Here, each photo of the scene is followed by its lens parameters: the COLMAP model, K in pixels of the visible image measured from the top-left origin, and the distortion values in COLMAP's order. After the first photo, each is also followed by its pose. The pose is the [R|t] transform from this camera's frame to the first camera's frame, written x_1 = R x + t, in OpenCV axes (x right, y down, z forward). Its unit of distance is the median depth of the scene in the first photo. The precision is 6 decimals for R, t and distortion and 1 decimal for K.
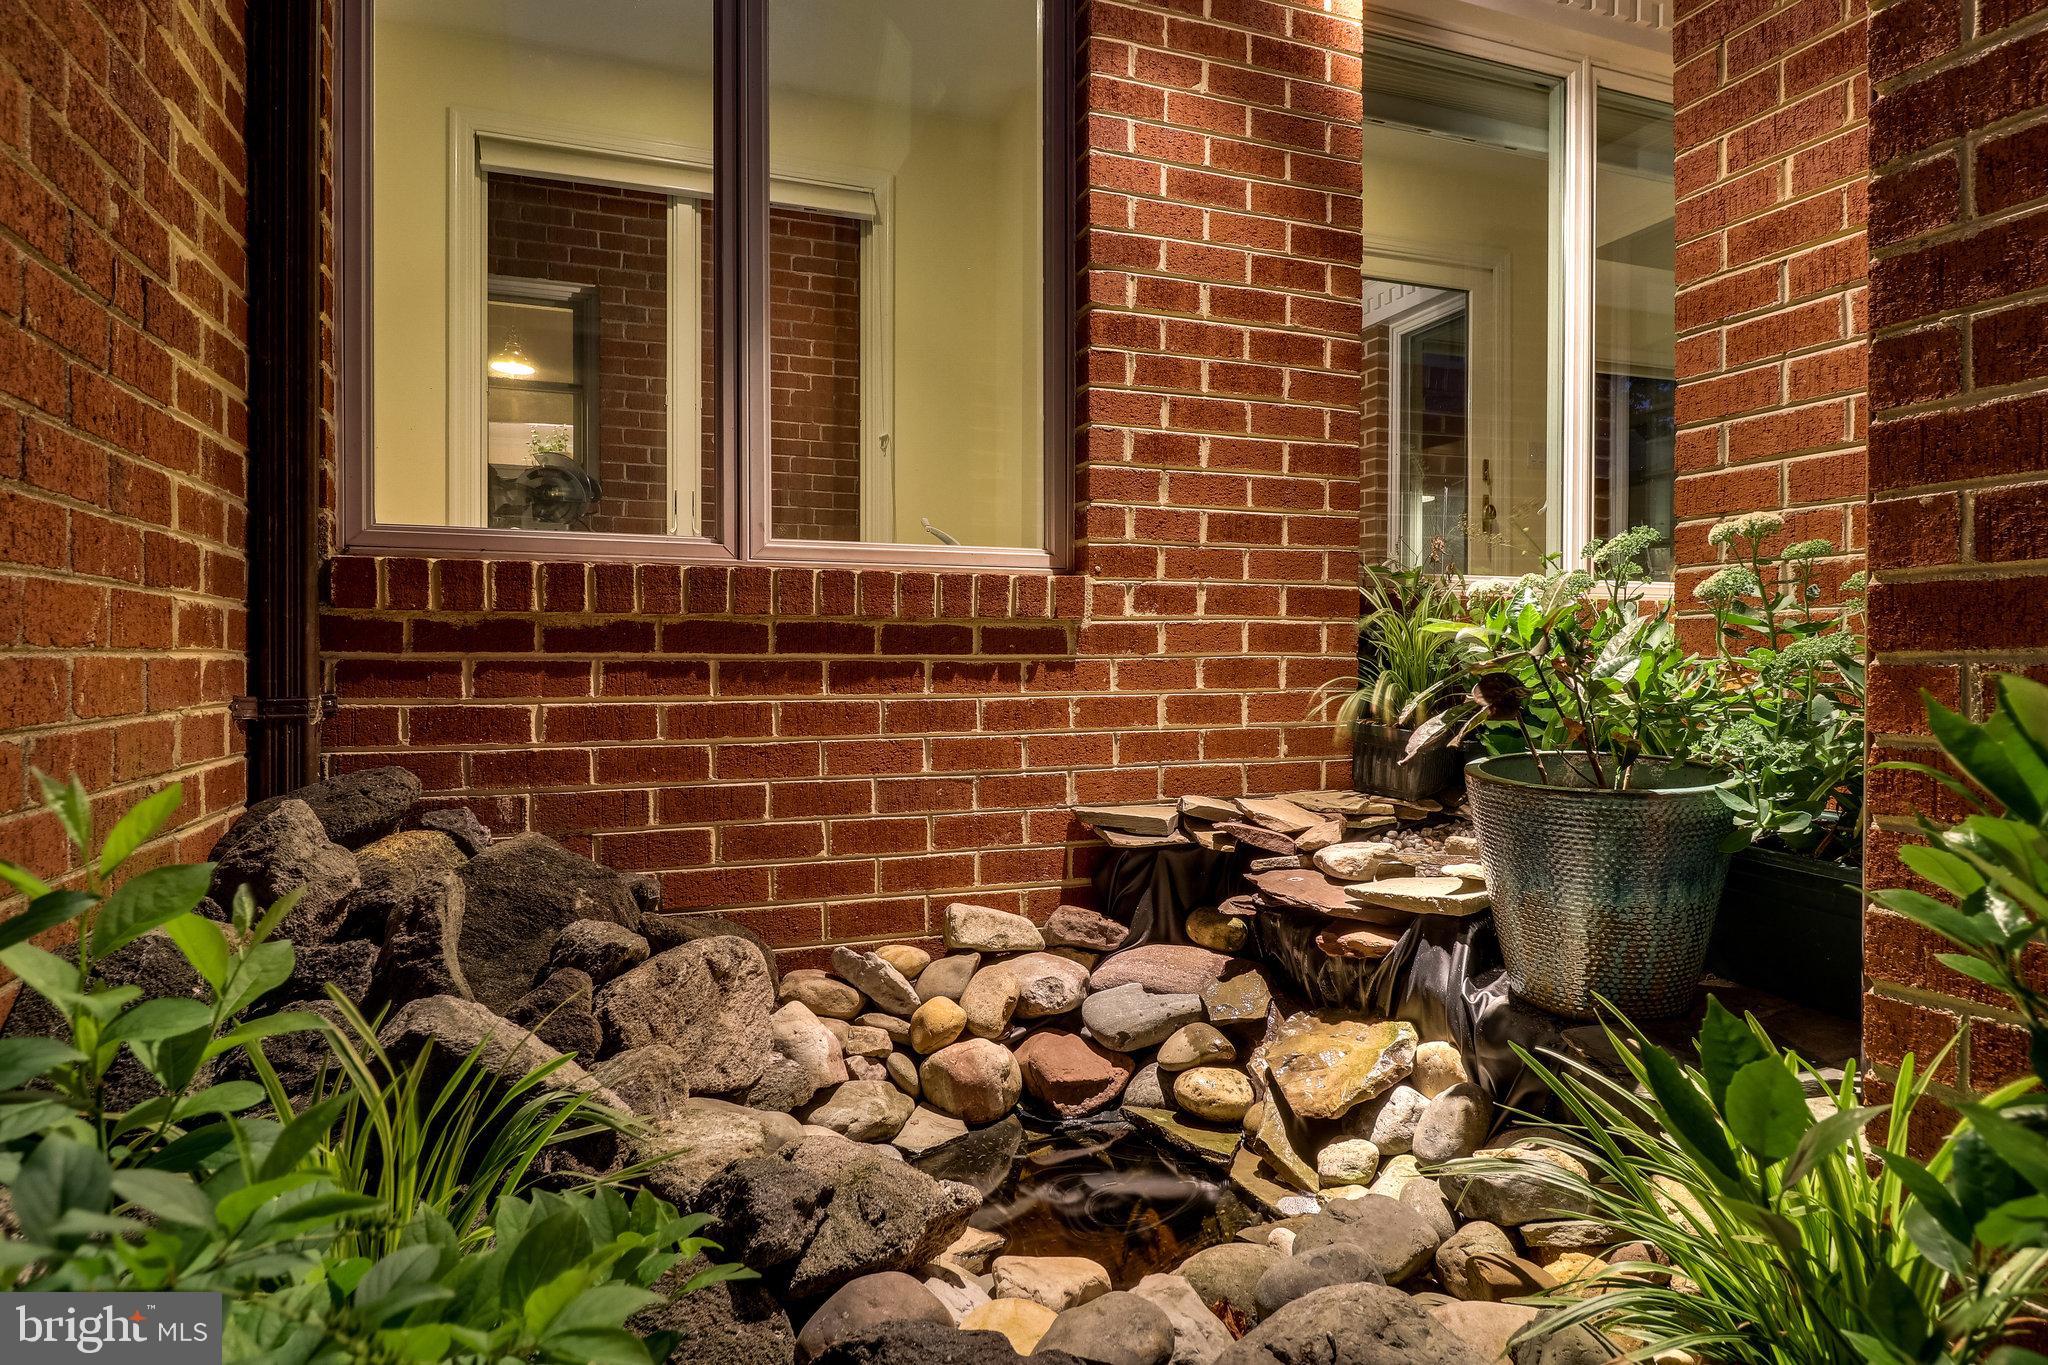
lens RADIAL K [[1109.5, 0, 1009.8], [0, 1109.5, 677.0], [0, 0, 1]] dist [0.005564, -0.010334]
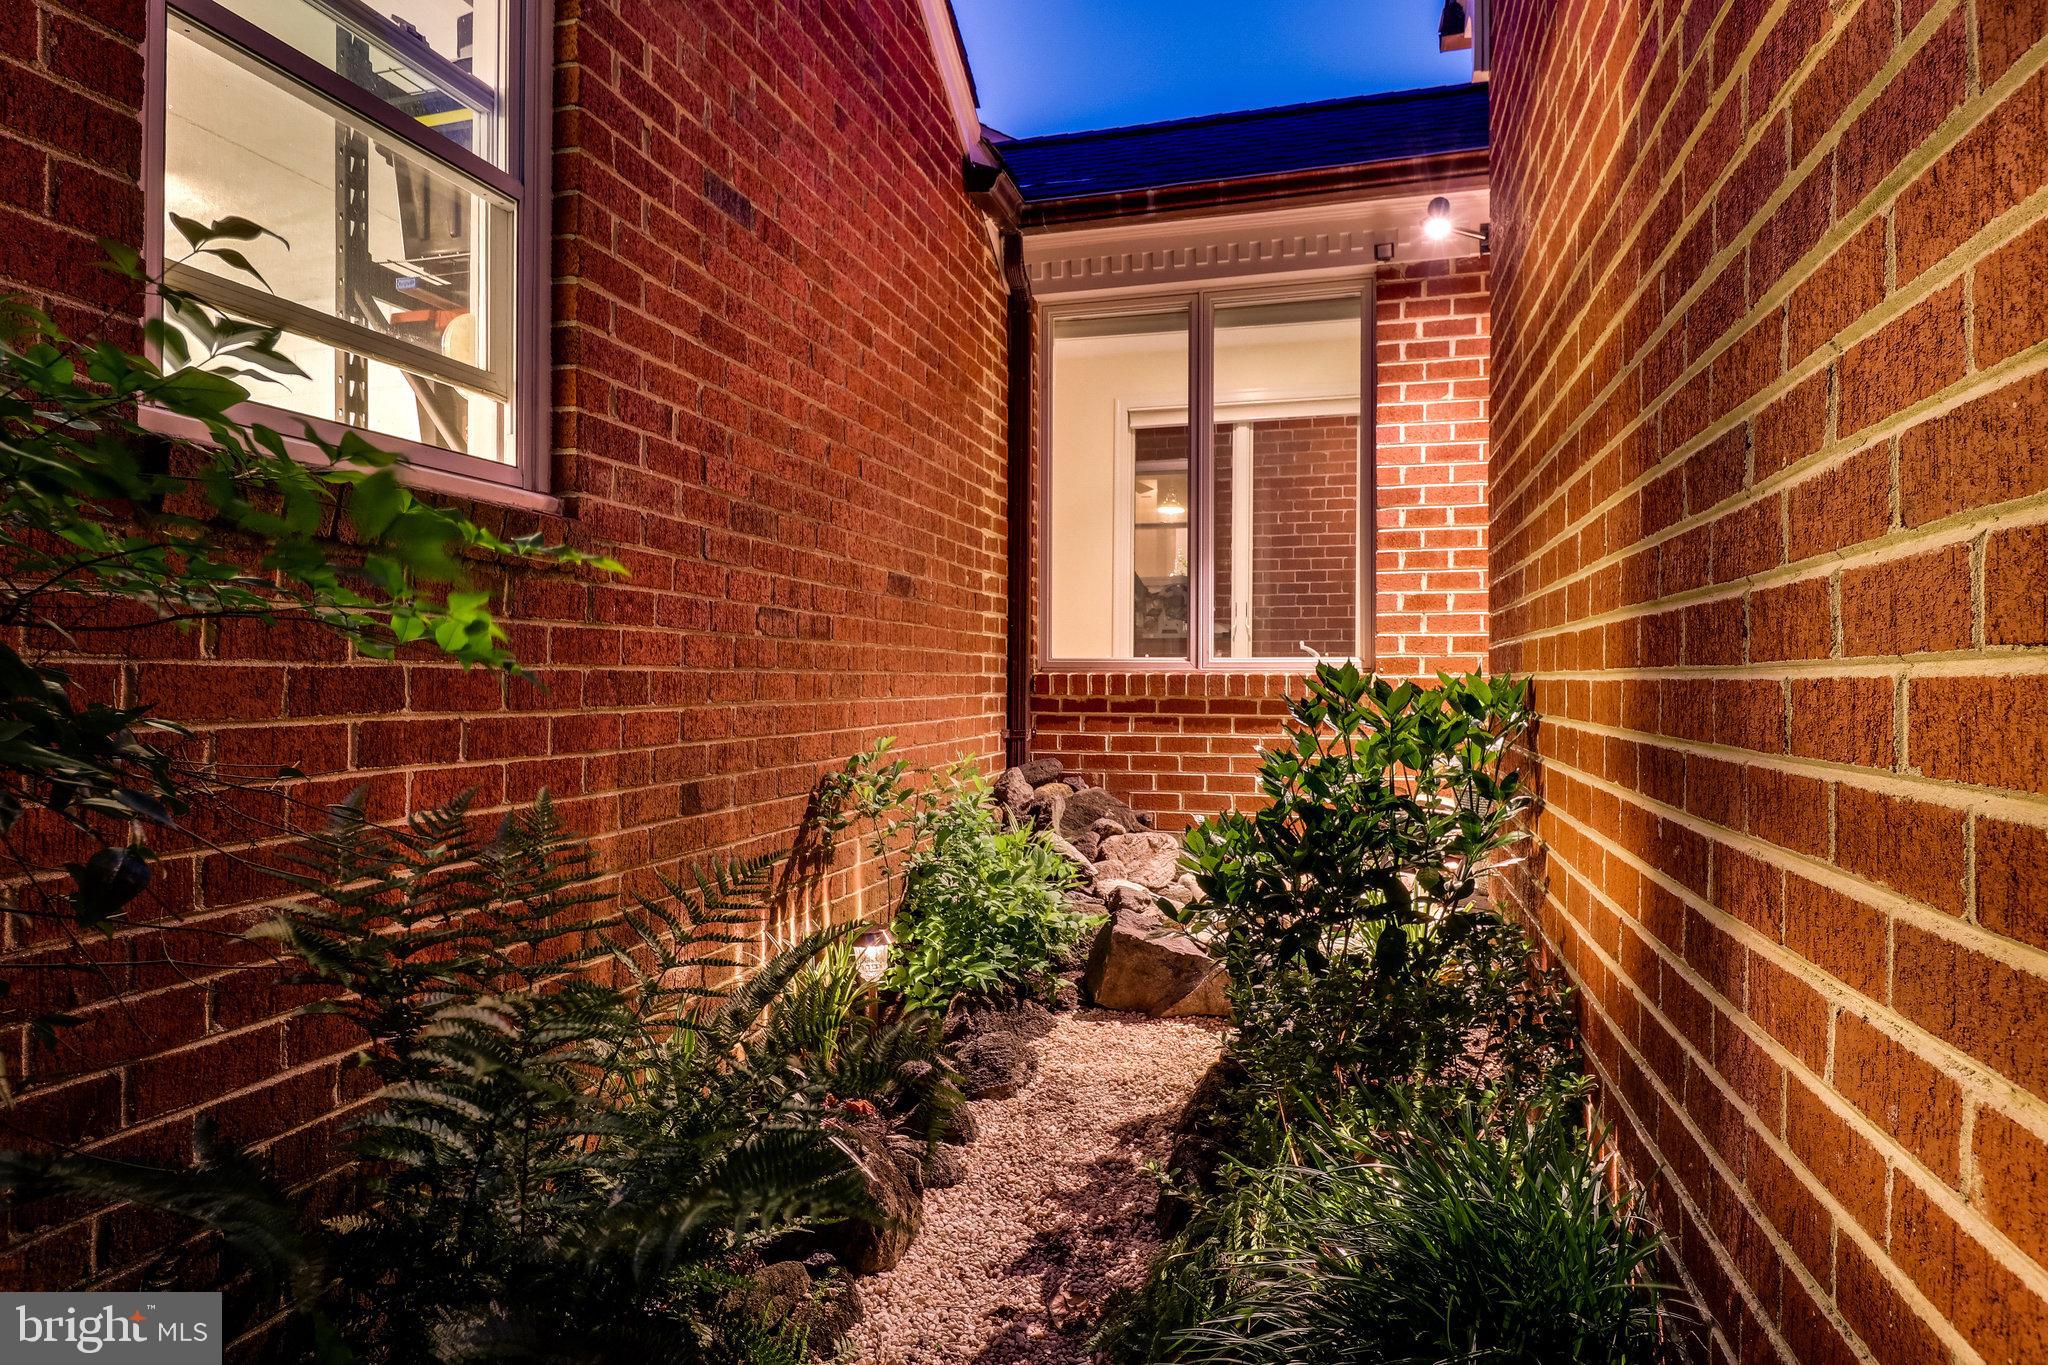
lens RADIAL K [[1109.5, 0, 1009.8], [0, 1109.5, 677.0], [0, 0, 1]] dist [0.005564, -0.010334]
pose [[0.802679, 0.000323, -0.596411, 0.786523], [-0.009667, 0.999876, -0.012469, -0.064714], [0.596333, 0.015774, 0.802582, -0.981212]]
